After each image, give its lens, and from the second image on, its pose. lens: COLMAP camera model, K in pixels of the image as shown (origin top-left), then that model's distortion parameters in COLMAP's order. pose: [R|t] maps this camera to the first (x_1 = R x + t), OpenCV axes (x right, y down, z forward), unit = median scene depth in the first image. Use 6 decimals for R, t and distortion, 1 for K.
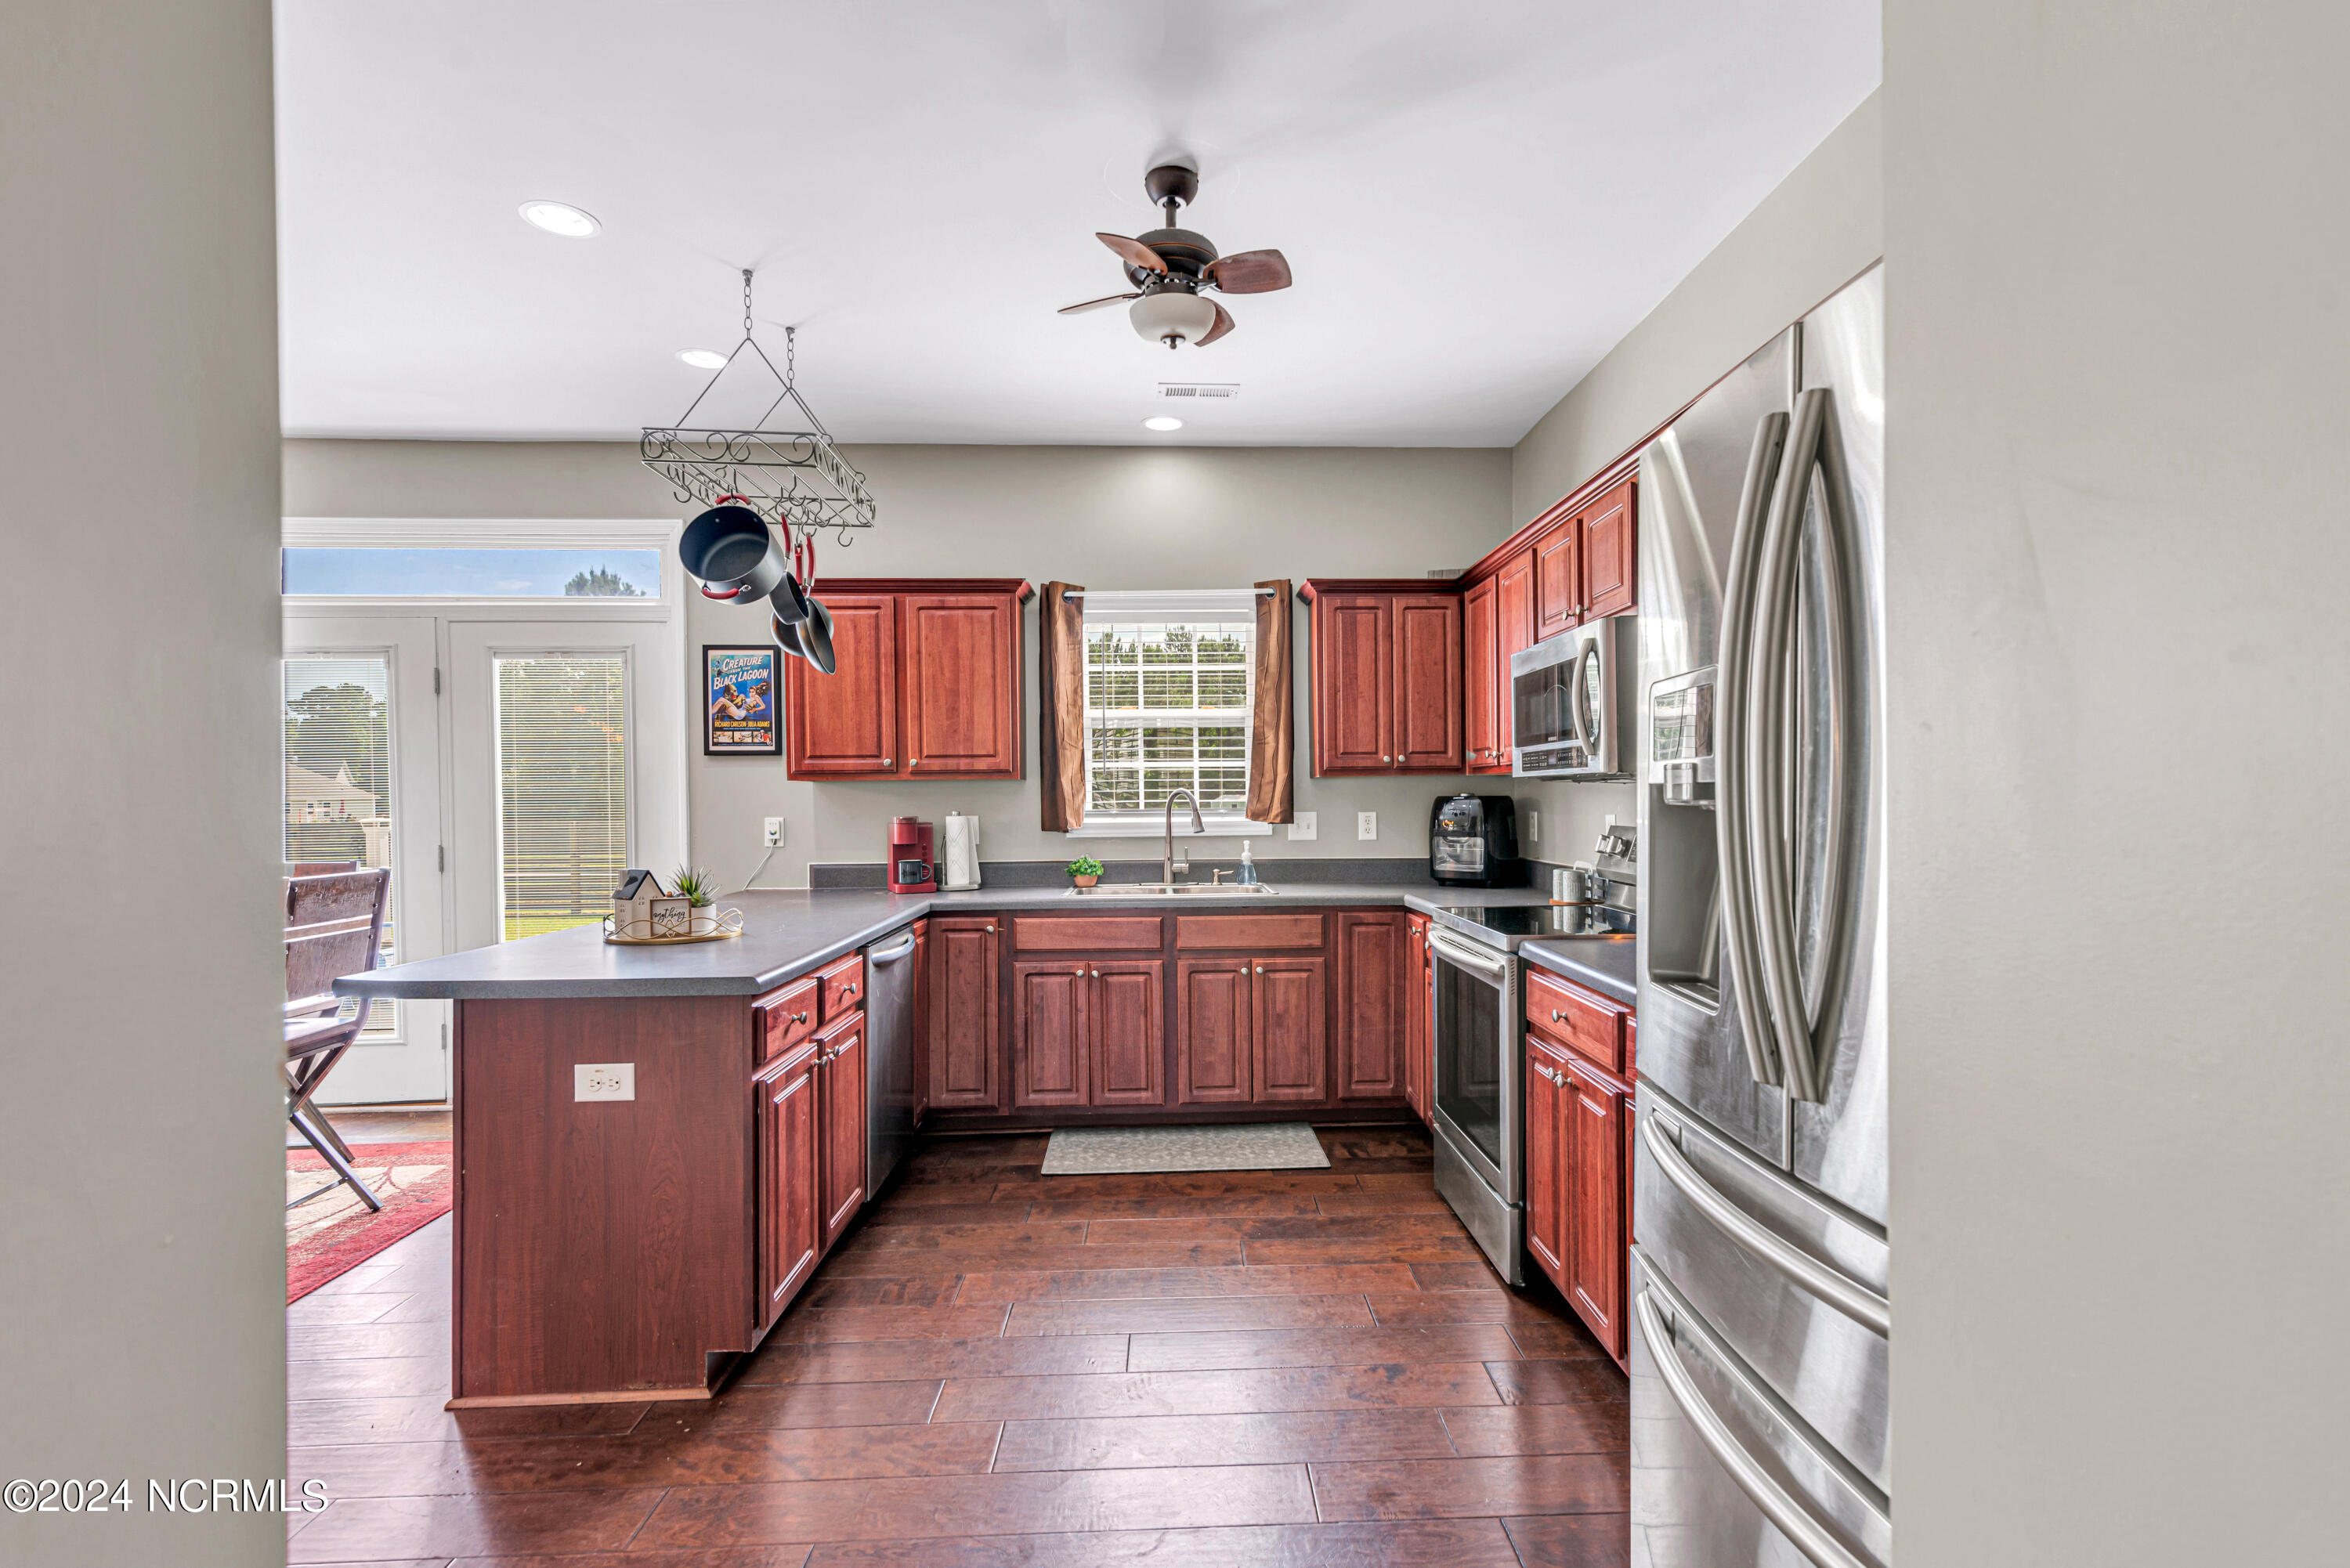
lens RADIAL K [[1114.3, 0, 1202.9], [0, 1114.3, 812.9], [0, 0, 1]] dist [0.007932, -0.000816]
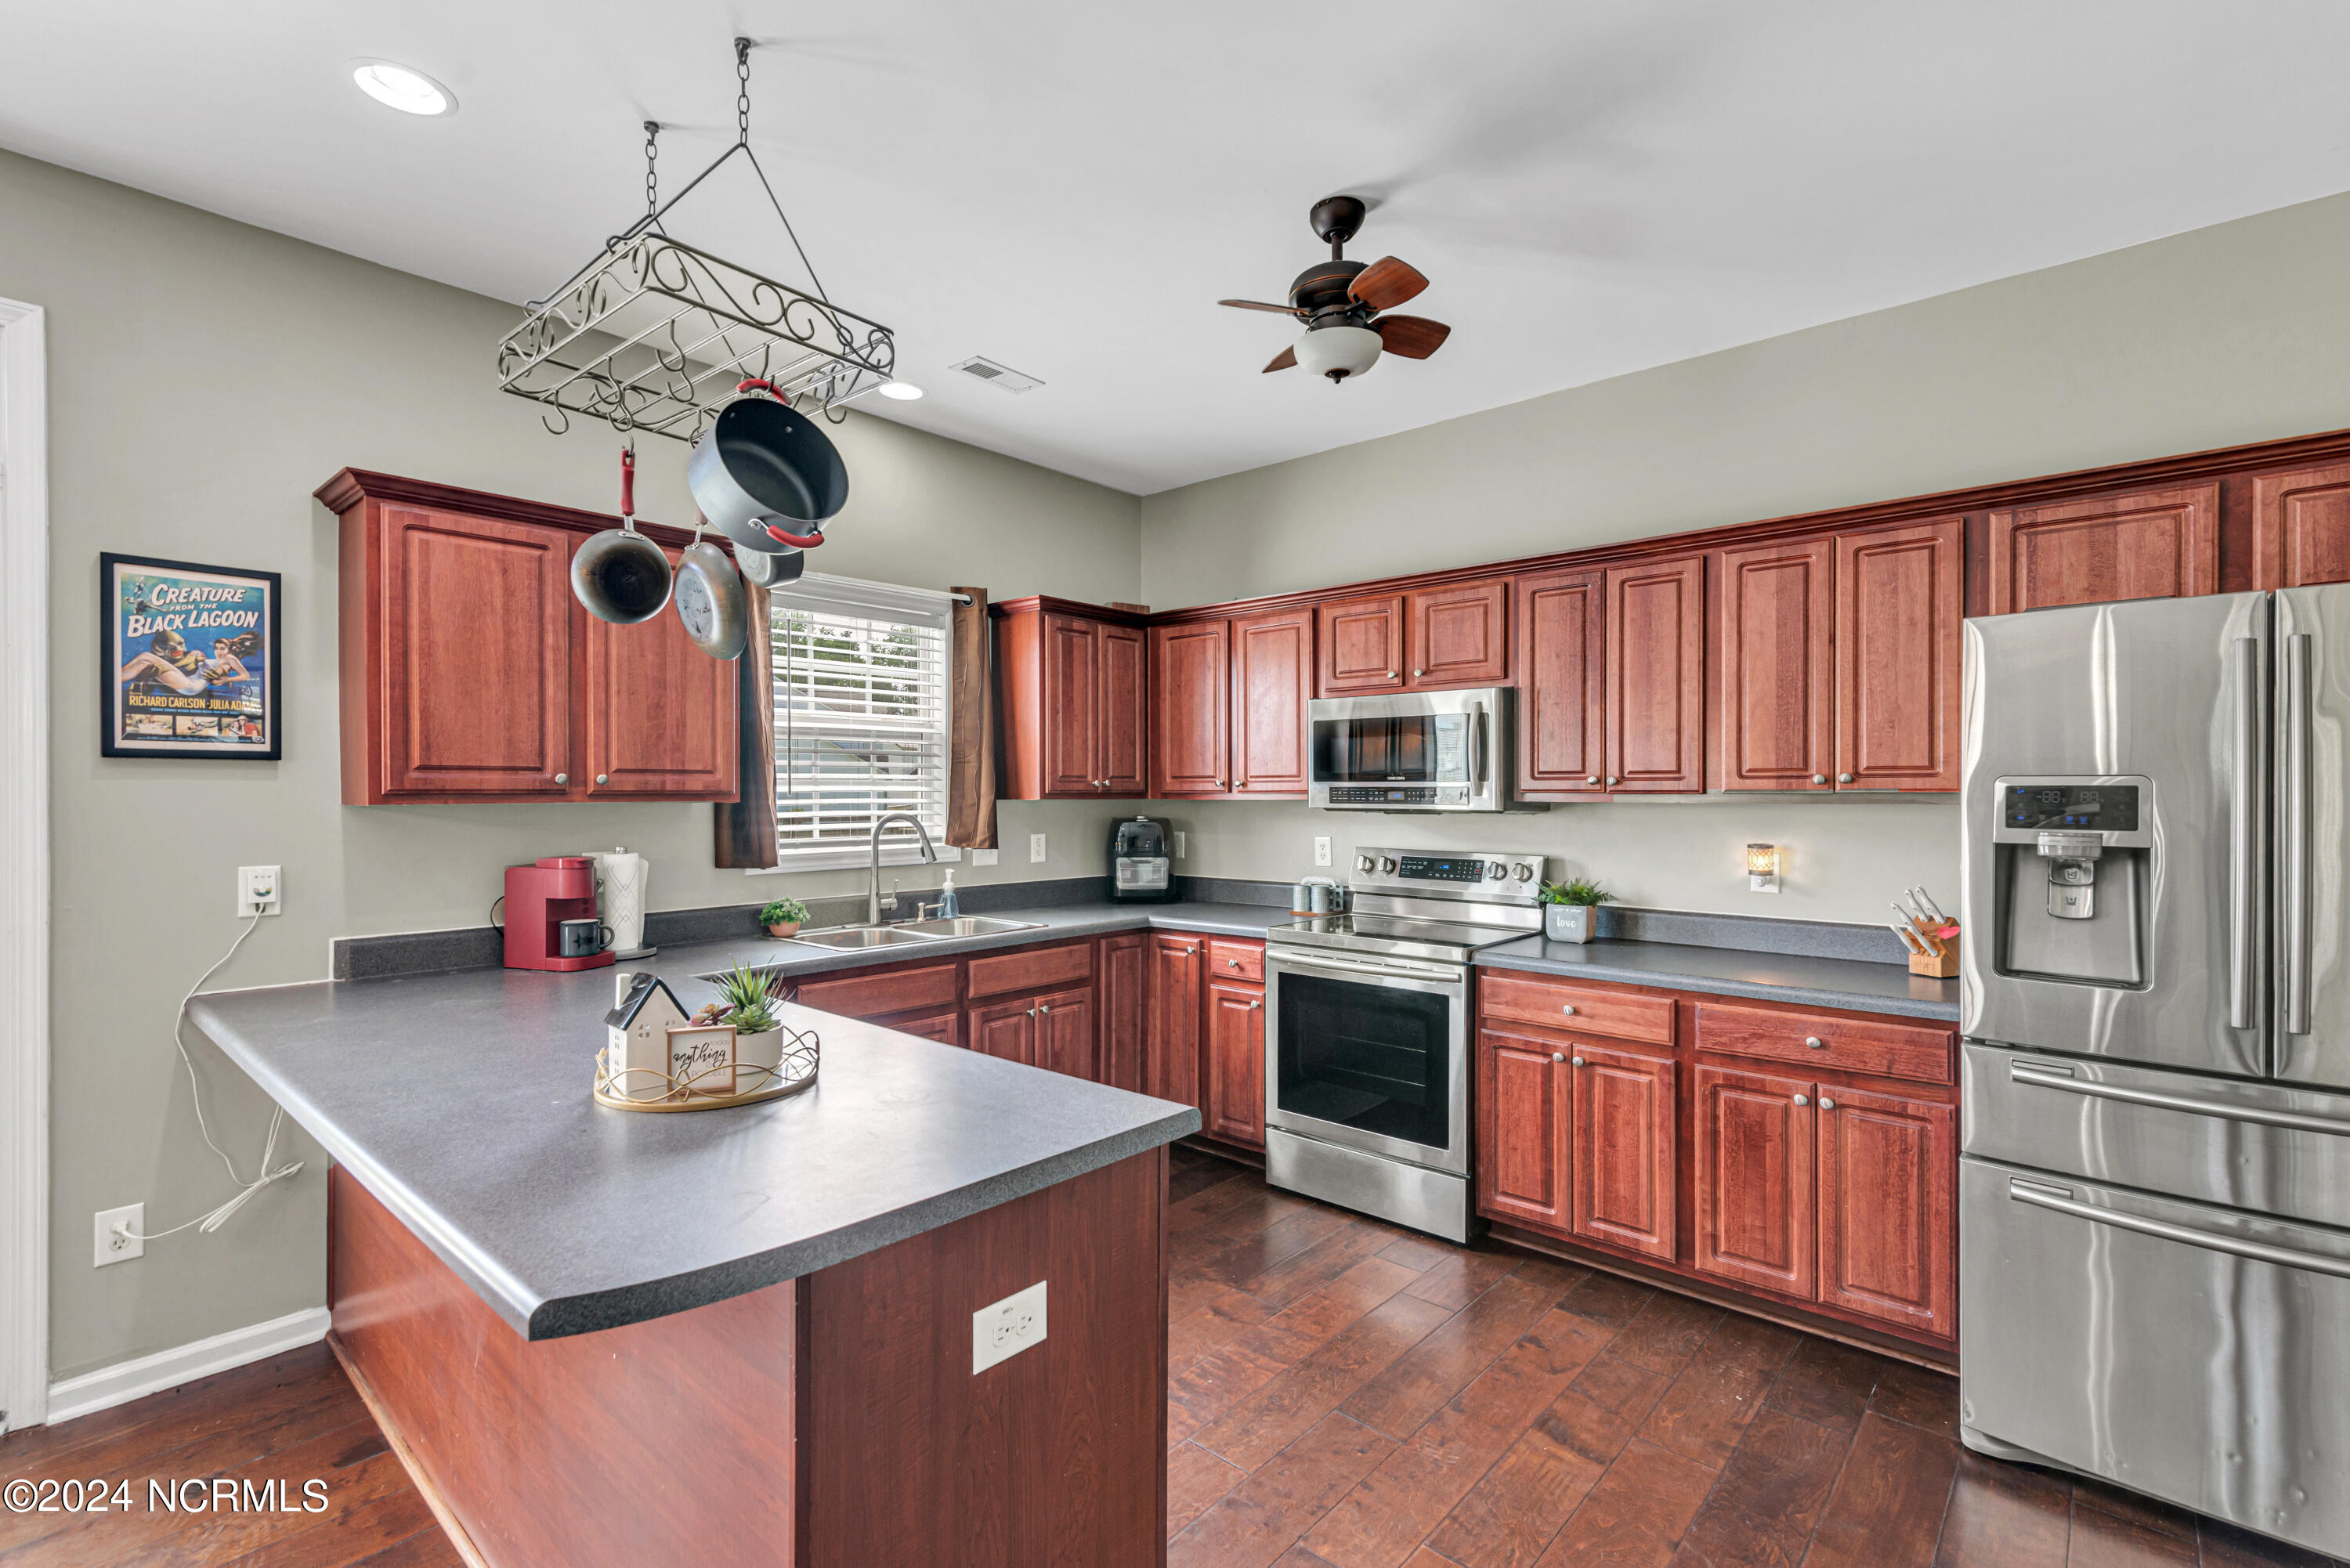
lens RADIAL K [[1063.4, 0, 1187.4], [0, 1063.4, 796.6], [0, 0, 1]] dist [0.014541, -0.001311]
pose [[0.692807, 0.004373, 0.721110, -0.458550], [0.002102, 0.999965, -0.008084, -0.026815], [-0.721120, 0.007117, 0.692774, 0.259664]]
